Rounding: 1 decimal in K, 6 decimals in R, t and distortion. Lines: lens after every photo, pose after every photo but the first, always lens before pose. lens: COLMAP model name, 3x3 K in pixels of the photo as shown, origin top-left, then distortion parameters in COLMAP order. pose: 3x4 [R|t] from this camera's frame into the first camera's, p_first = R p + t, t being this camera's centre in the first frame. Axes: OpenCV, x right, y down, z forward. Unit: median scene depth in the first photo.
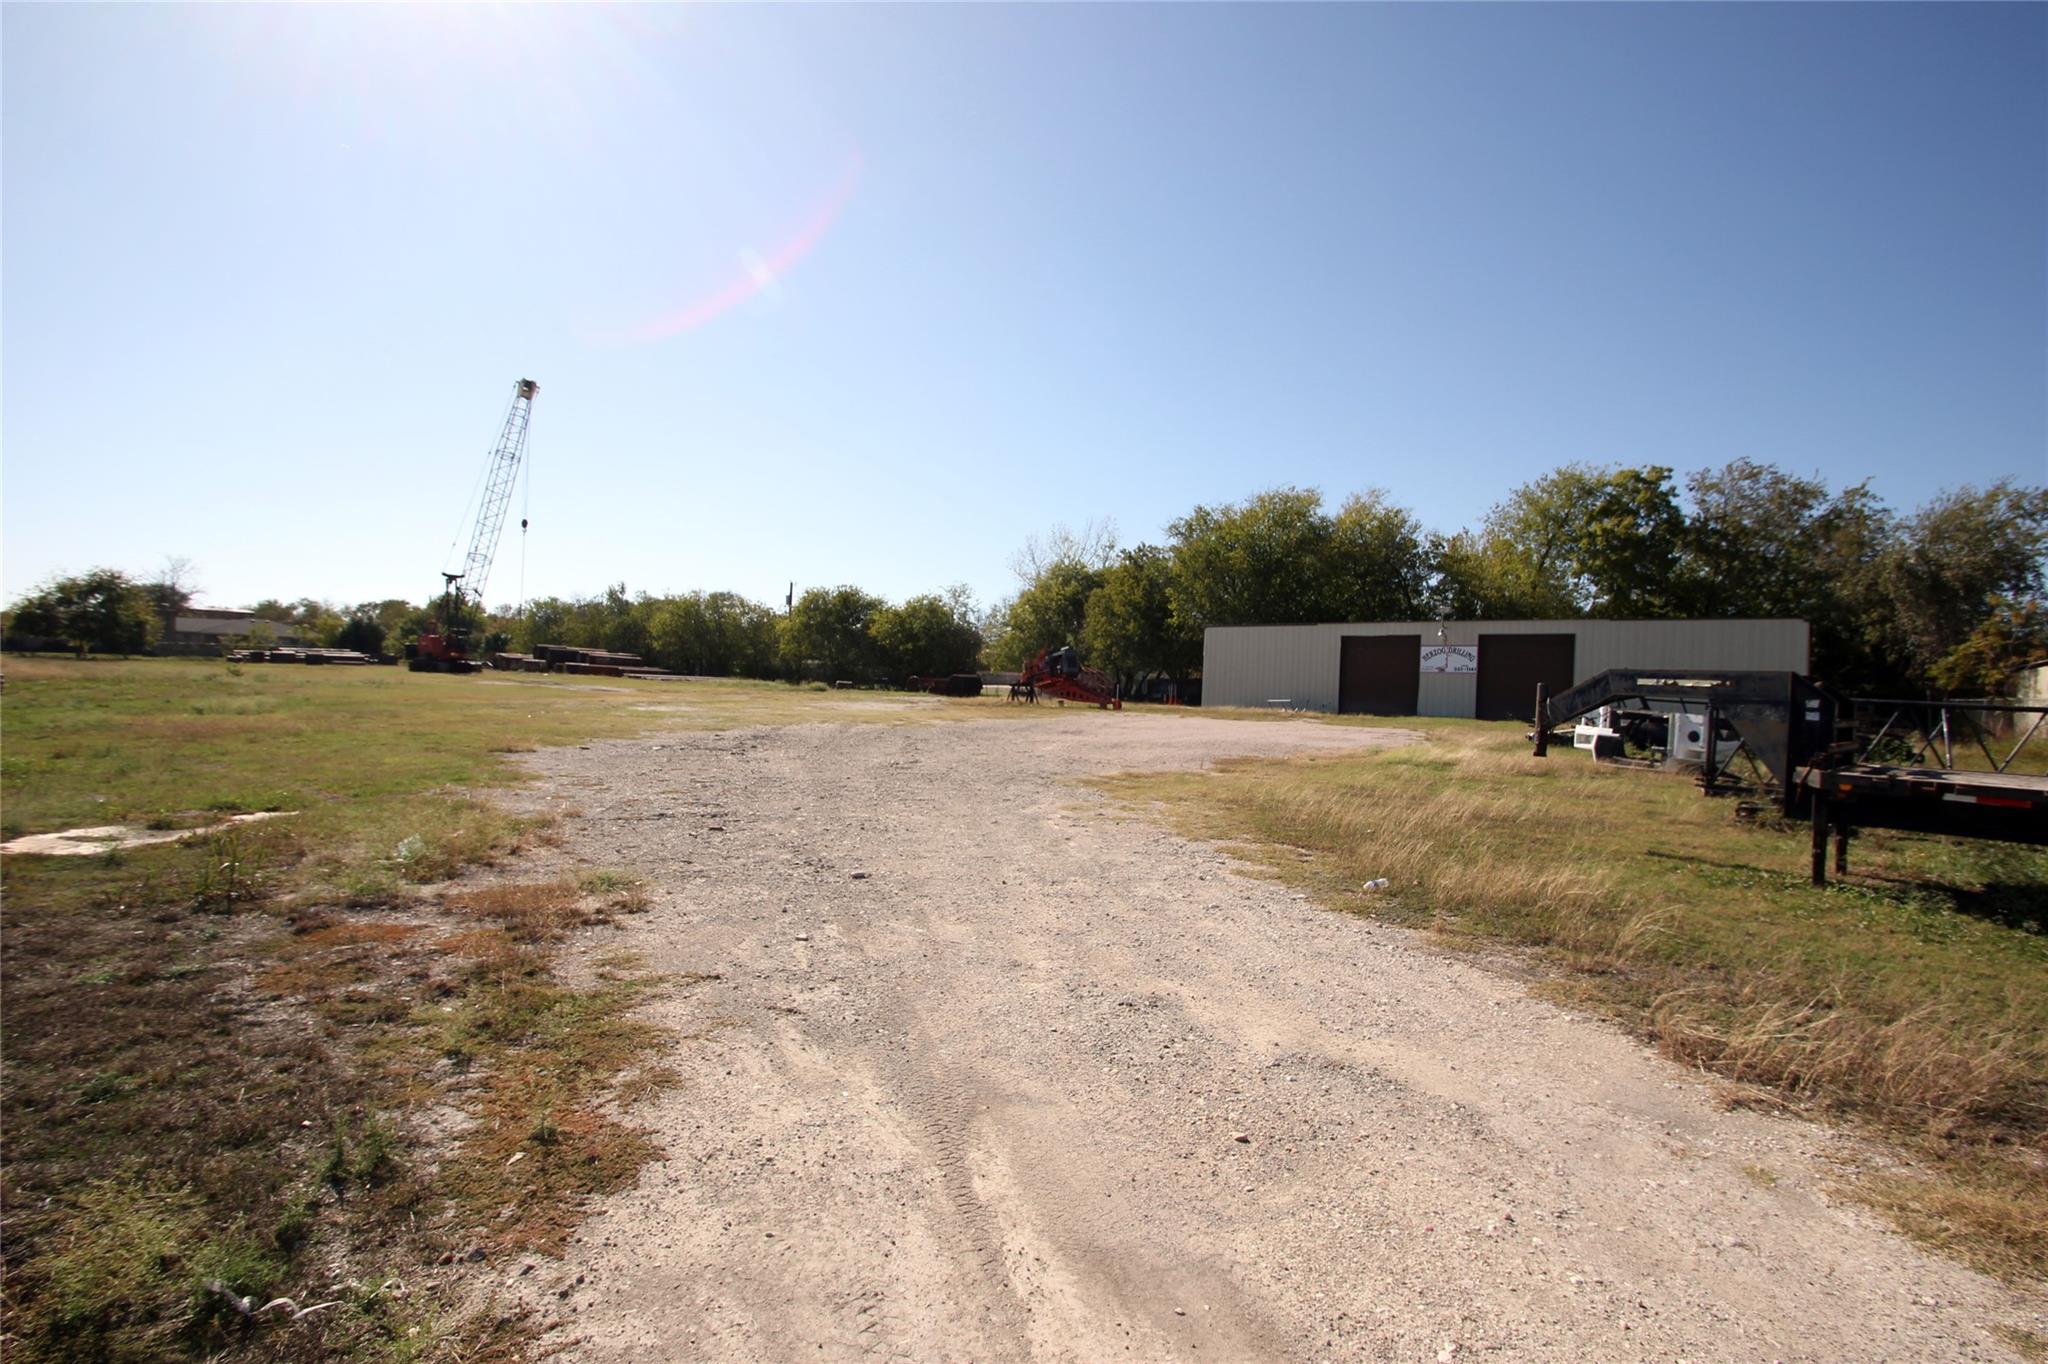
lens RADIAL K [[935.5, 0, 1024.0], [0, 935.5, 682.0], [0, 0, 1]] dist [0.018722, -0.018386]
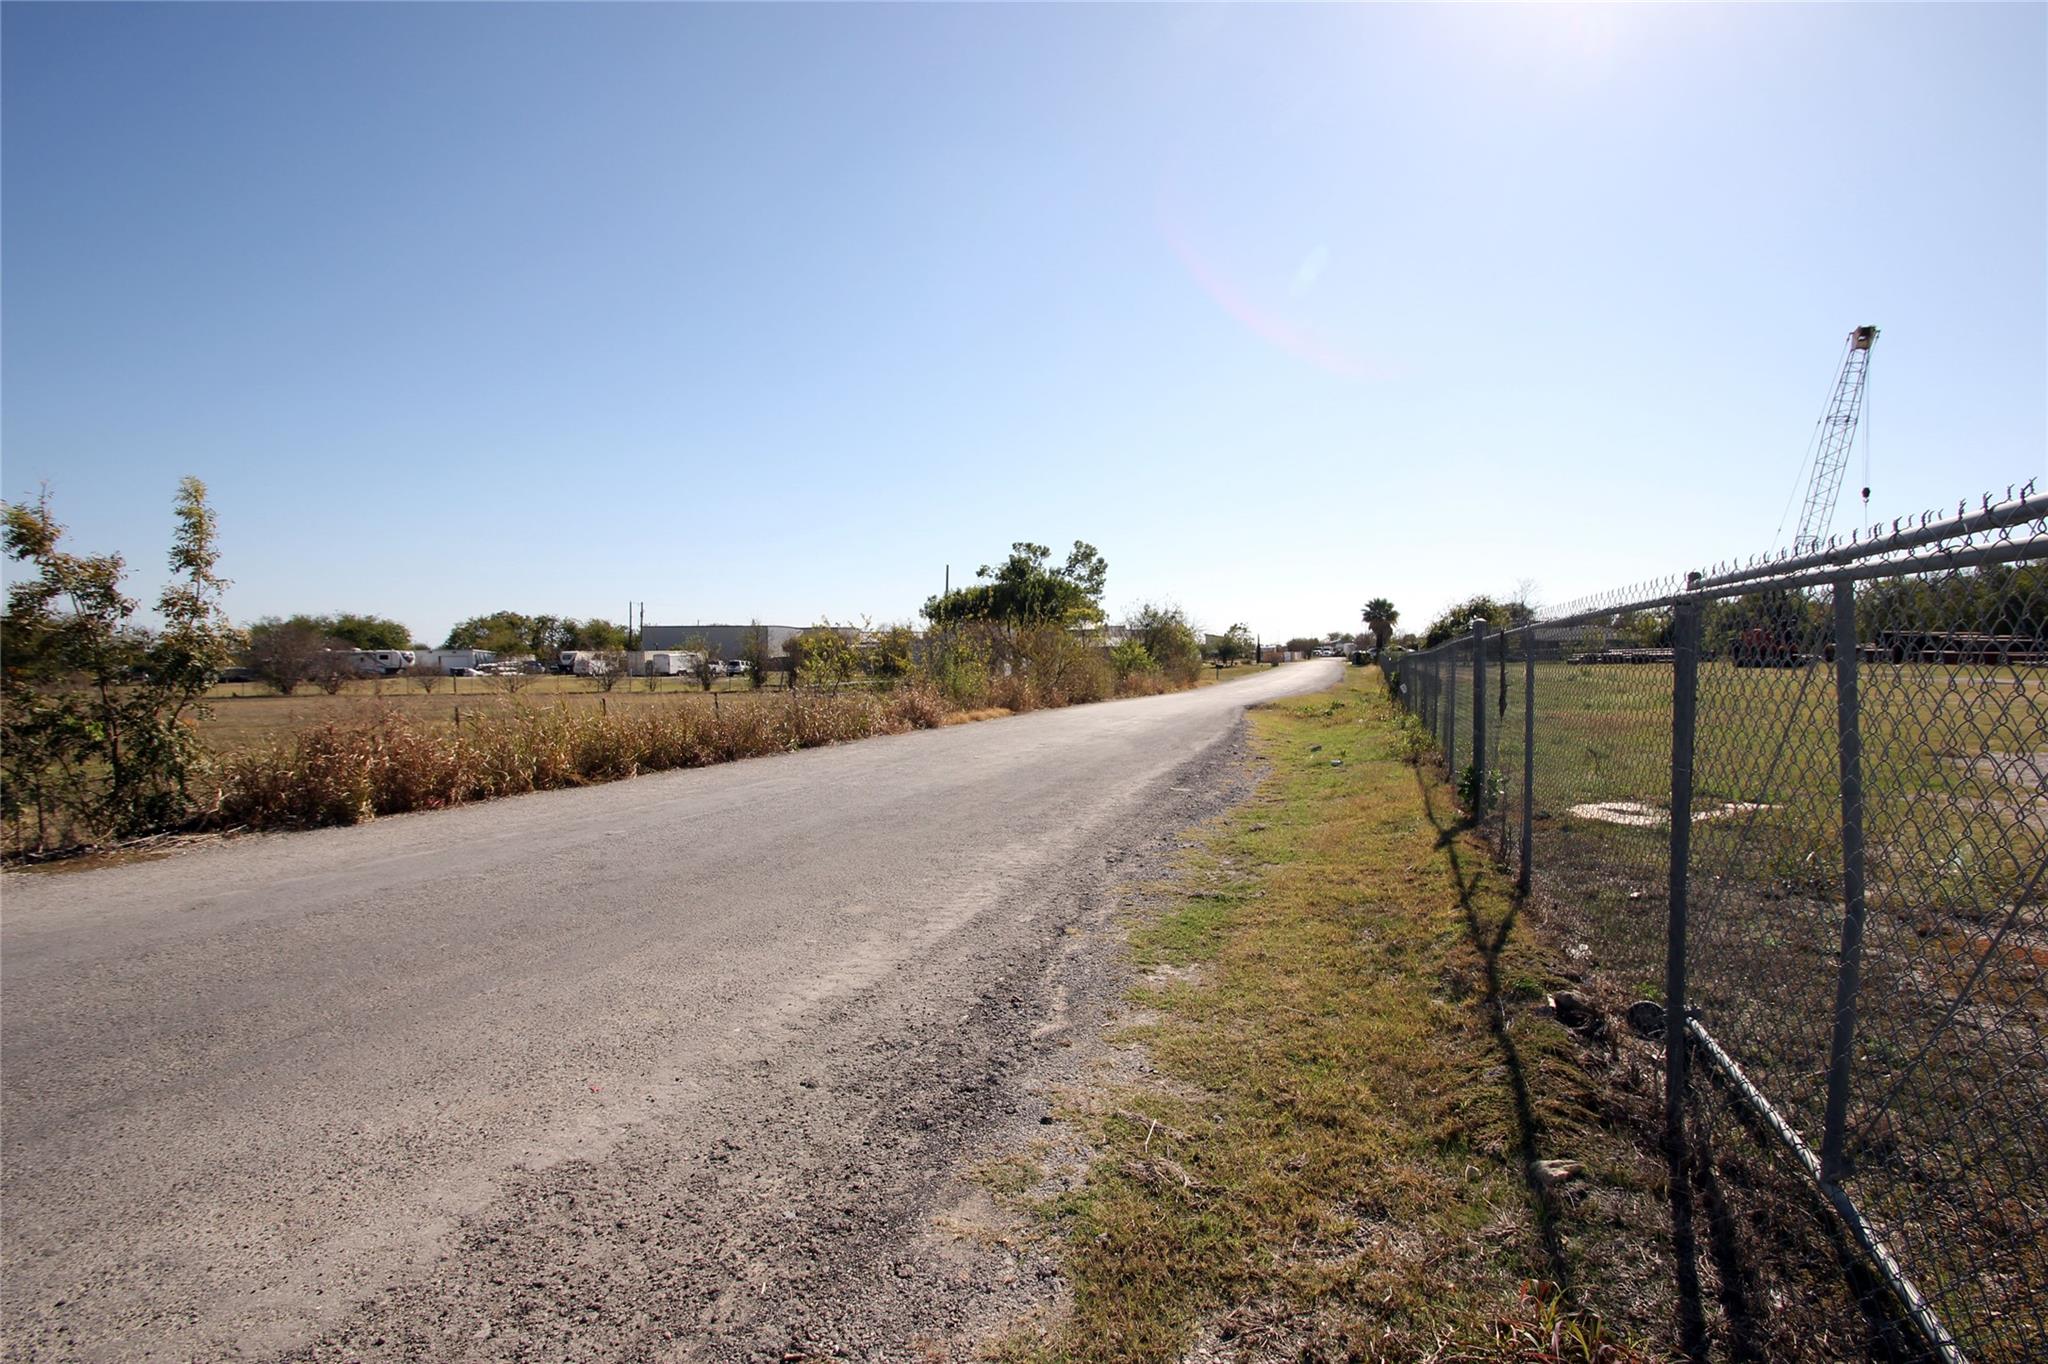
lens RADIAL K [[927.0, 0, 1044.1], [0, 927.0, 688.2], [0, 0, 1]] dist [0.023310, -0.017479]
pose [[0.412958, -0.014558, -0.910634, -0.203291], [0.023328, 0.999713, -0.005403, -0.003199], [0.910451, -0.019012, 0.413179, -0.174018]]
